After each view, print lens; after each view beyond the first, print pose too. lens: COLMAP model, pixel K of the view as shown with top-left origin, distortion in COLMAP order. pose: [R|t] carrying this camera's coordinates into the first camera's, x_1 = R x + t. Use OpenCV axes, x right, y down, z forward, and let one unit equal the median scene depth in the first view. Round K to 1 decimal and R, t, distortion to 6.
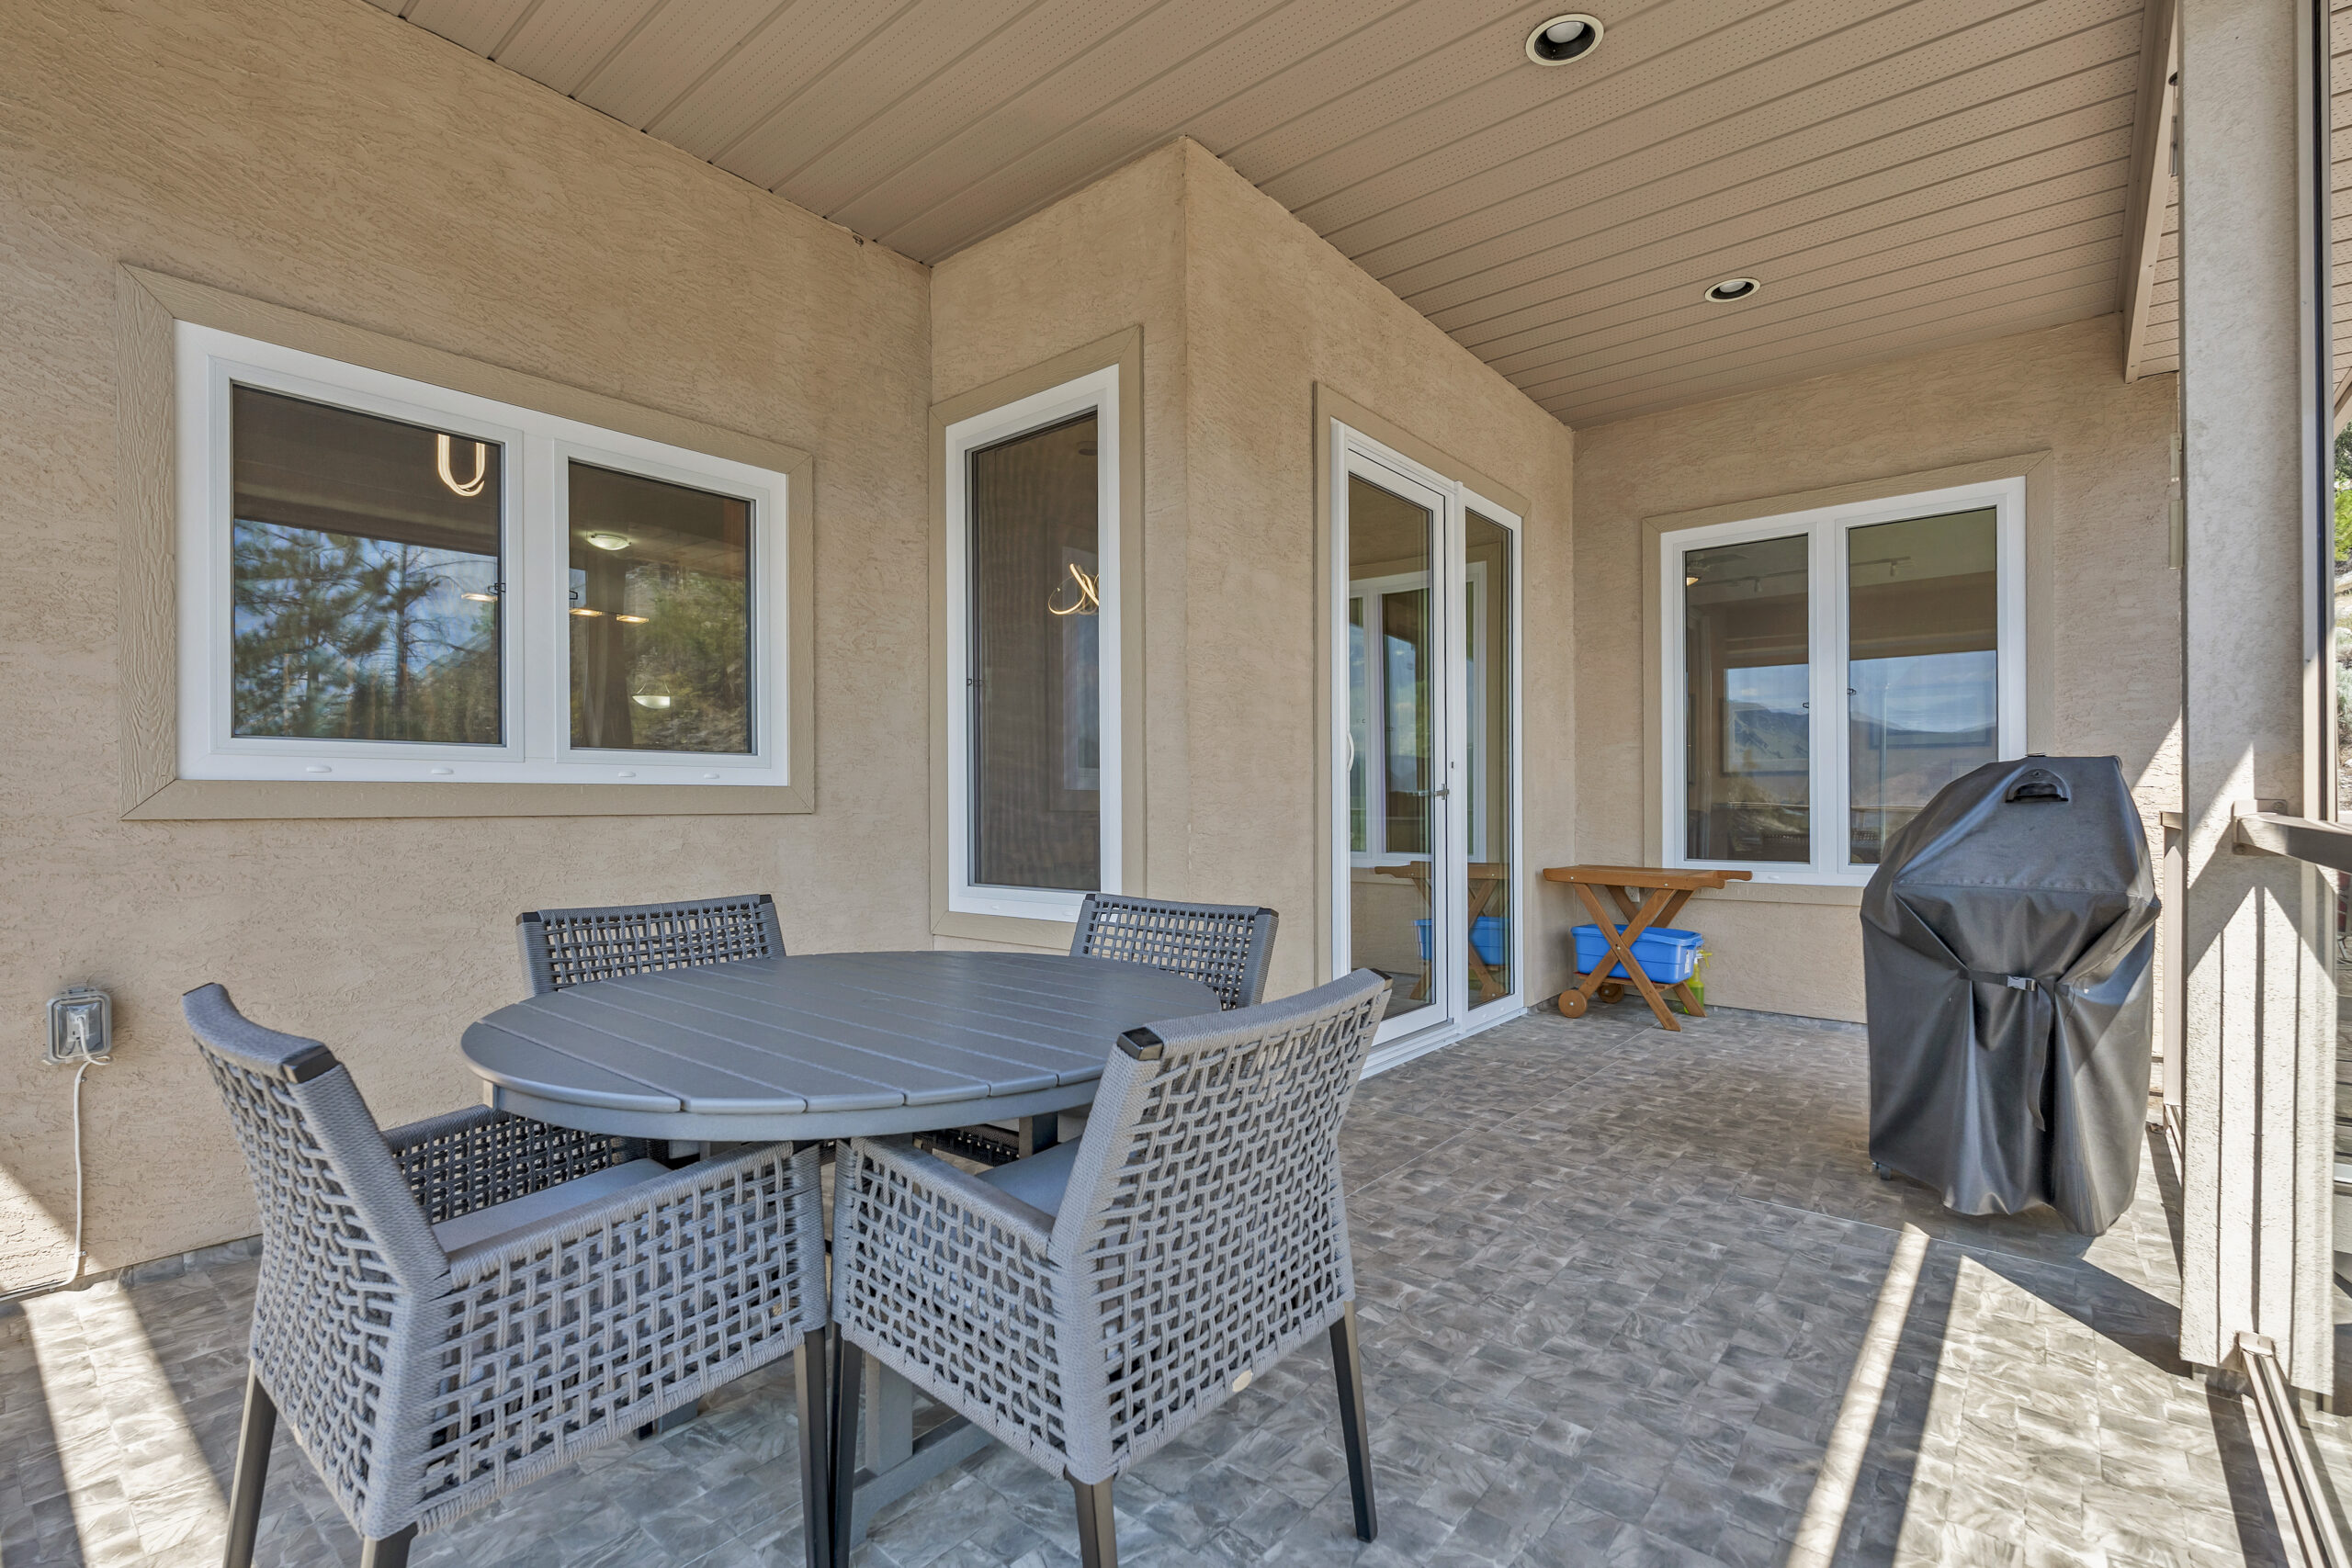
lens RADIAL K [[1069.2, 0, 1176.1], [0, 1069.2, 791.0], [0, 0, 1]] dist [-0.002019, 0.001849]
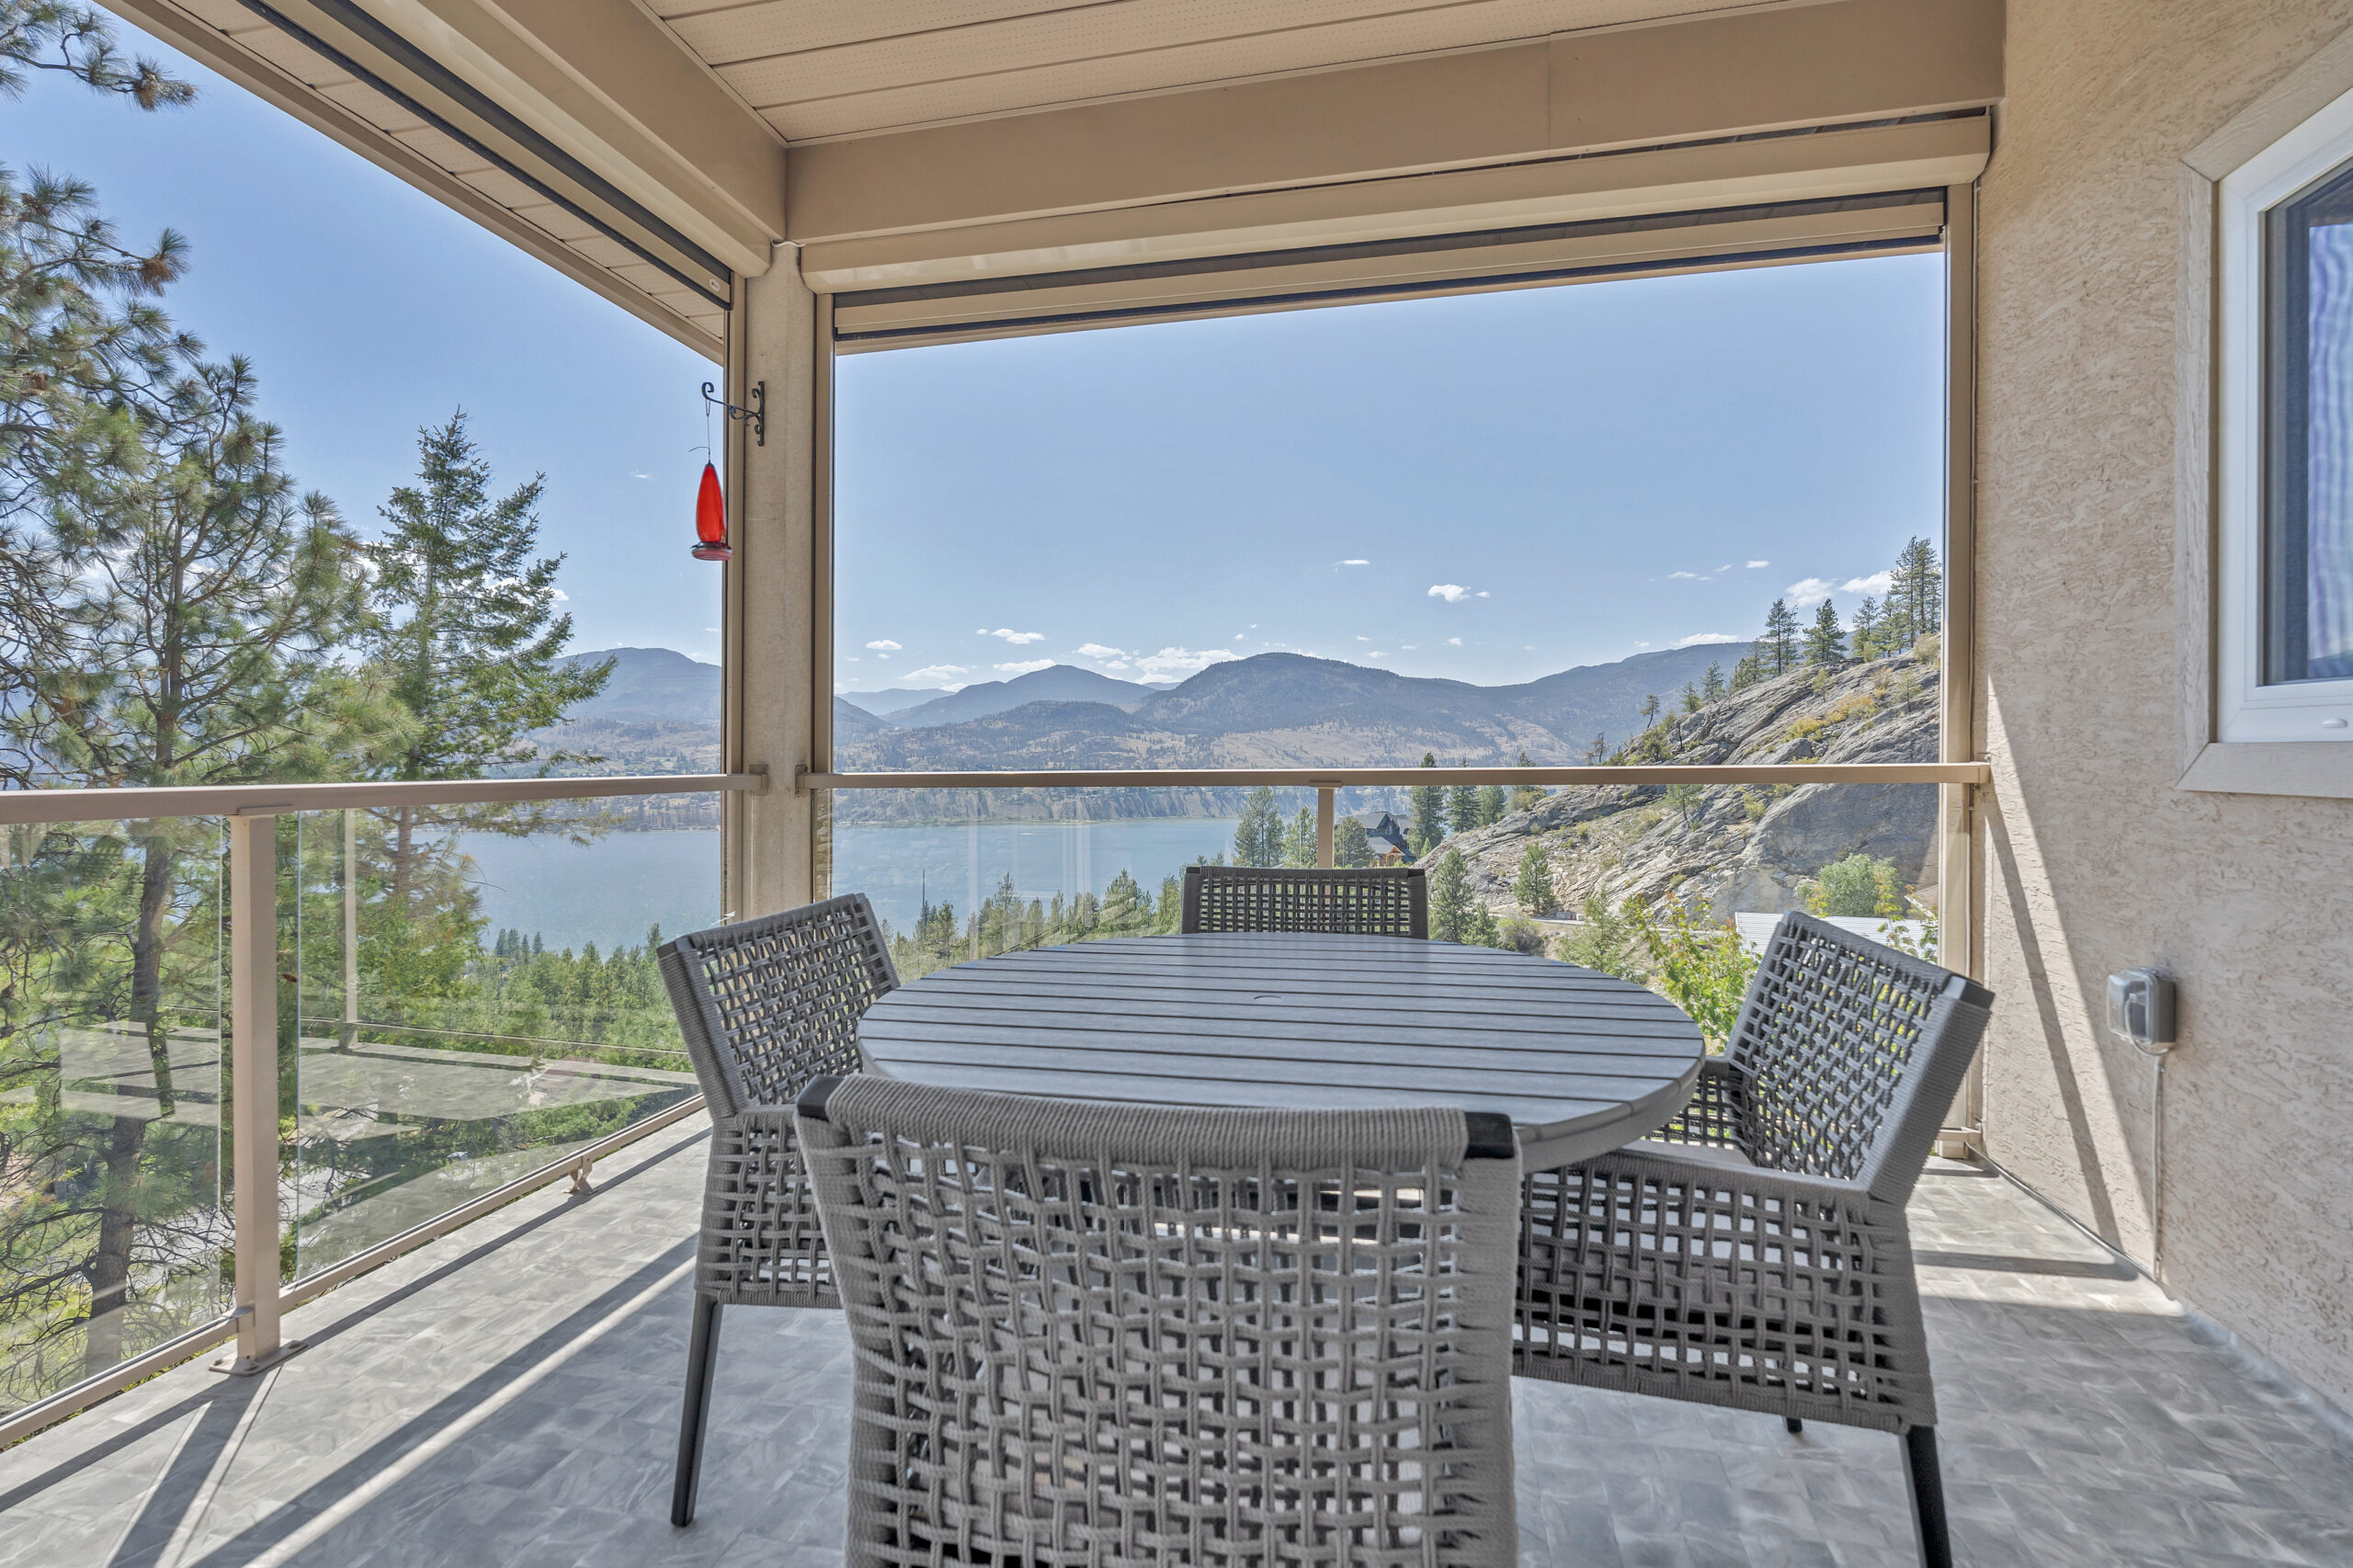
lens RADIAL K [[1069.7, 0, 1186.2], [0, 1069.7, 786.4], [0, 0, 1]] dist [-0.002019, 0.001849]
pose [[-0.886367, 0.013545, -0.462786, 0.142784], [0.005116, 0.999797, 0.019465, 0.002320], [0.462956, 0.014886, -0.886256, 1.325038]]
